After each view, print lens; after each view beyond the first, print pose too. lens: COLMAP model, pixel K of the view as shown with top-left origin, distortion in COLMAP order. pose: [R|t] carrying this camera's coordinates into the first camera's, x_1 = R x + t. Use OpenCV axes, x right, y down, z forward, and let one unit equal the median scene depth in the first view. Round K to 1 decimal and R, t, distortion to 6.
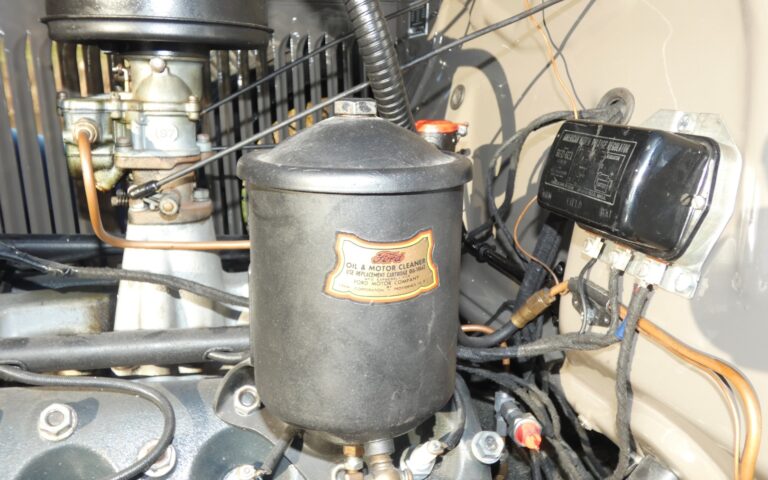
lens RADIAL K [[667.1, 0, 384.0], [0, 667.1, 240.0], [0, 0, 1]] dist [-0.007048, -0.007003]
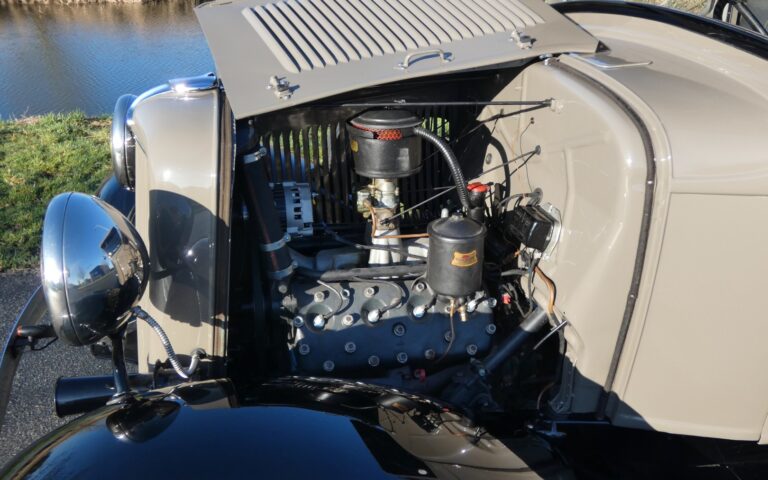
lens RADIAL K [[667.1, 0, 384.0], [0, 667.1, 240.0], [0, 0, 1]] dist [-0.007048, -0.007003]
pose [[0.997968, 0.013558, -0.062265, -0.181946], [-0.002604, 0.984965, 0.172735, -0.592918], [0.063670, -0.172222, 0.982998, -2.348553]]
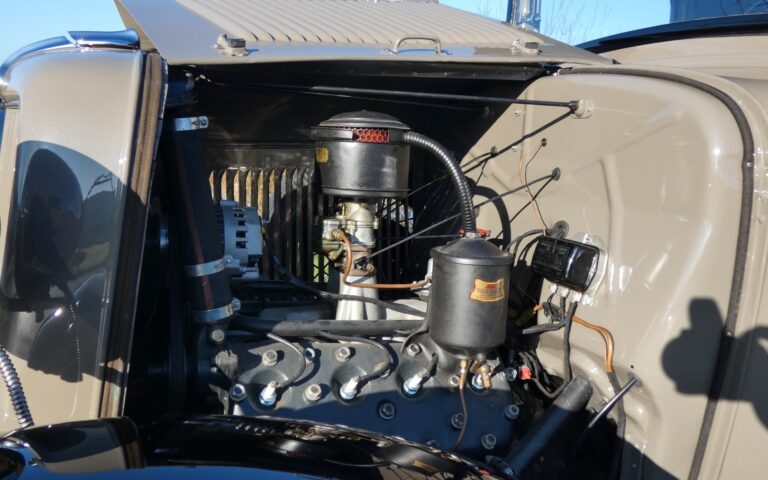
lens RADIAL K [[667.1, 0, 384.0], [0, 667.1, 240.0], [0, 0, 1]] dist [-0.007048, -0.007003]
pose [[0.995966, 0.023095, 0.086710, -0.531663], [-0.014391, 0.994915, -0.099687, 0.089809], [-0.088571, 0.098037, 0.991234, -1.415243]]
